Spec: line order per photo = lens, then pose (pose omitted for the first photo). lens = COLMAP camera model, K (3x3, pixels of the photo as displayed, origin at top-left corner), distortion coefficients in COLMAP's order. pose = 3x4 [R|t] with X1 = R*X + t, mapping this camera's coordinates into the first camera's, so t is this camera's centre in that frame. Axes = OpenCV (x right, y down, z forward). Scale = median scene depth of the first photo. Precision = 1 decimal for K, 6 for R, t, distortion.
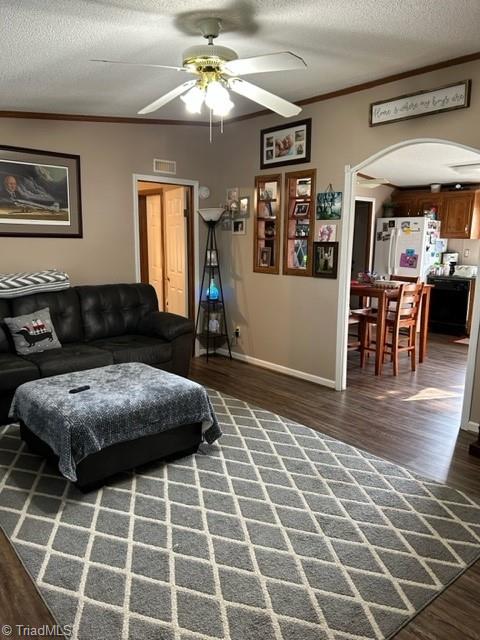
lens RADIAL K [[485.8, 0, 241.2], [0, 485.8, 328.3], [0, 0, 1]] dist [0.036381, -0.009483]
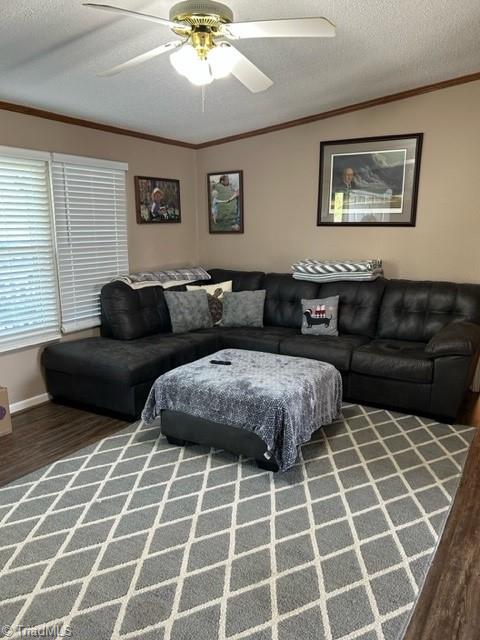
lens RADIAL K [[485.8, 0, 241.2], [0, 485.8, 328.3], [0, 0, 1]] dist [0.036381, -0.009483]
pose [[0.296711, 0.187325, -0.936414, 0.521394], [-0.175473, 0.974571, 0.139358, -0.083863], [0.938708, 0.122966, 0.322036, 0.504426]]
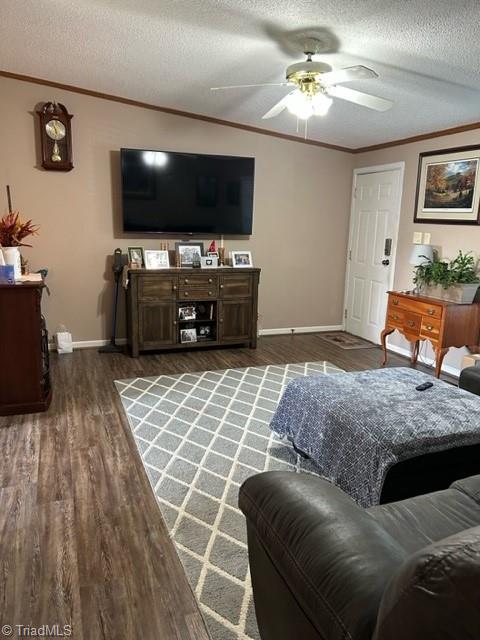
lens RADIAL K [[485.8, 0, 241.2], [0, 485.8, 328.3], [0, 0, 1]] dist [0.036381, -0.009483]
pose [[-0.939476, -0.115411, 0.322592, -0.213856], [0.027637, 0.912962, 0.407108, -0.269163], [-0.341499, 0.391384, -0.854516, 1.386590]]
